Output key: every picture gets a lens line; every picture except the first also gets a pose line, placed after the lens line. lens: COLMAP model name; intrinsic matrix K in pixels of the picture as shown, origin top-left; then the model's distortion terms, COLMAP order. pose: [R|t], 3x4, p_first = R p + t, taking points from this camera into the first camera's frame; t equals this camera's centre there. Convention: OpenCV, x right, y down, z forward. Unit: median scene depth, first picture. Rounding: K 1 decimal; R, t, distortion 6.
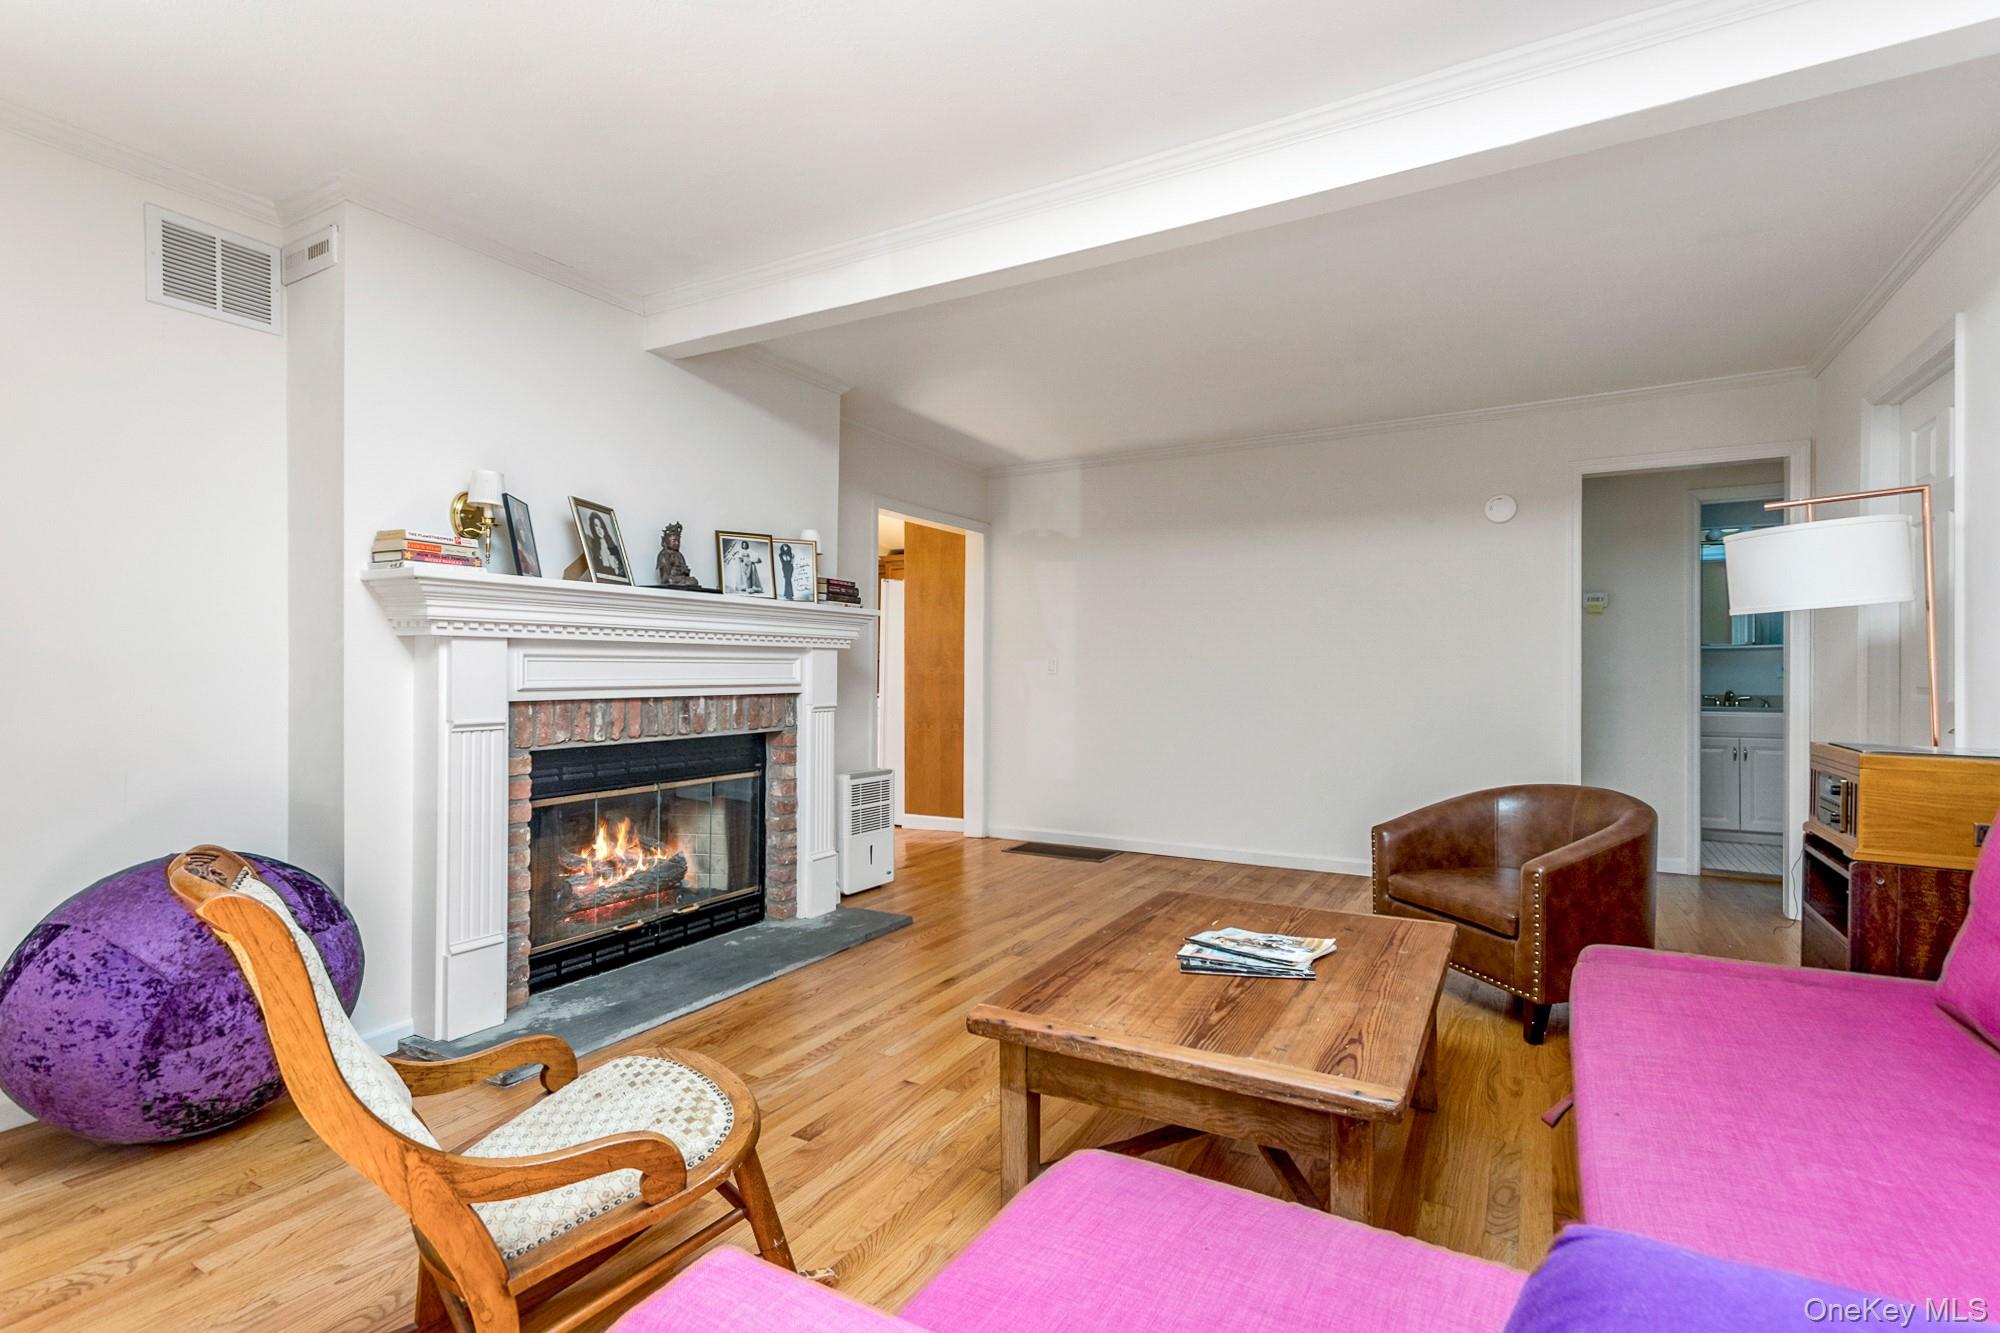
lens RADIAL K [[952.9, 0, 994.8], [0, 952.9, 664.2], [0, 0, 1]] dist [-0.003895, -0.000473]
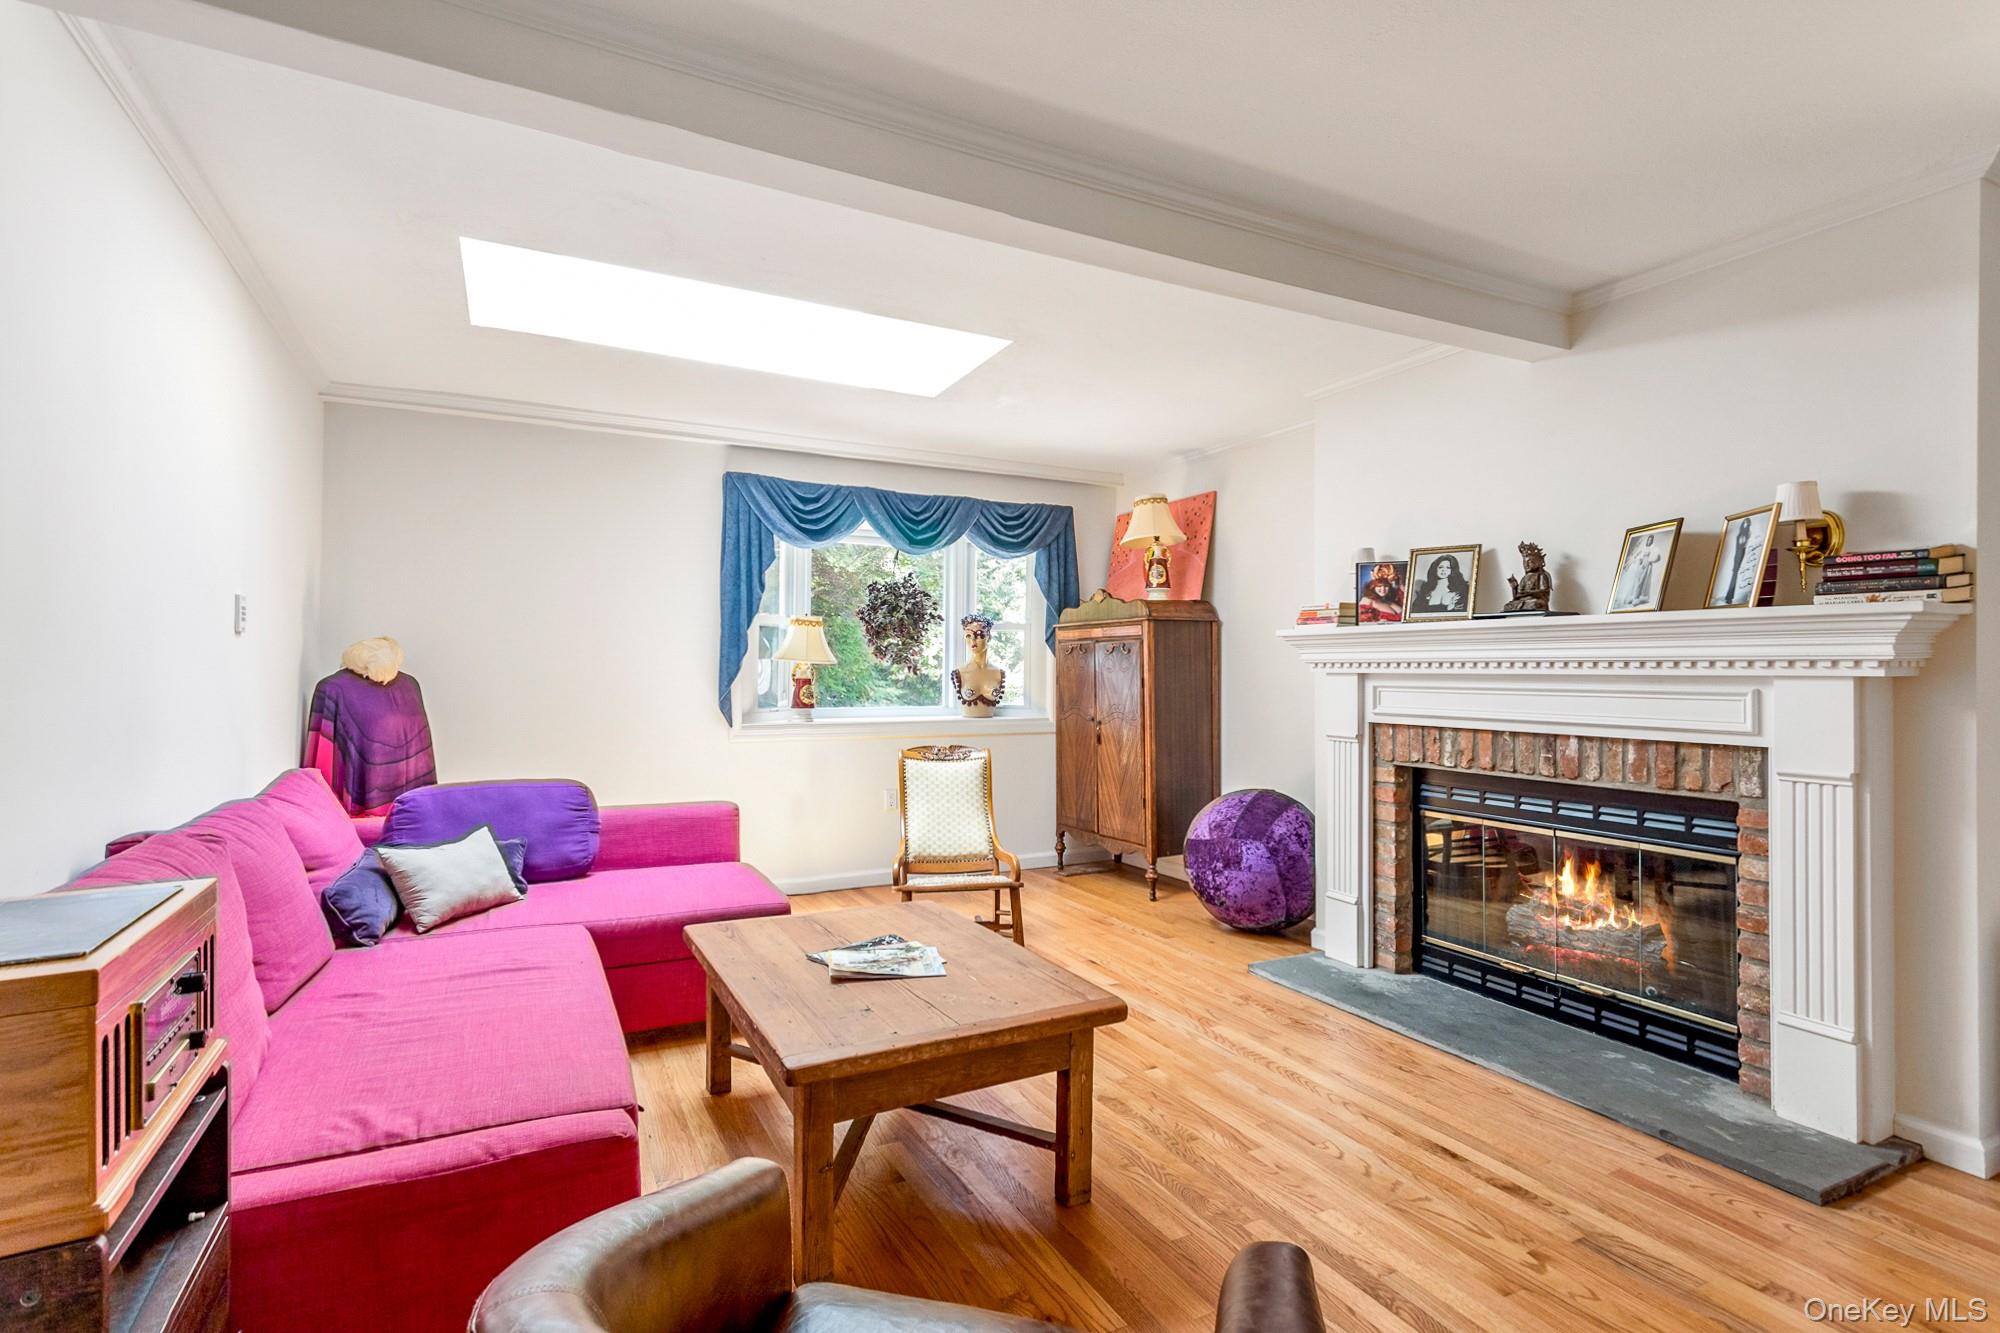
lens RADIAL K [[952.9, 0, 995.2], [0, 952.9, 670.6], [0, 0, 1]] dist [-0.003895, -0.000473]
pose [[-0.545284, -0.004842, -0.838238, 0.691107], [-0.003878, 0.999987, -0.003254, -0.020001], [0.838243, 0.001476, -0.545296, 1.048826]]
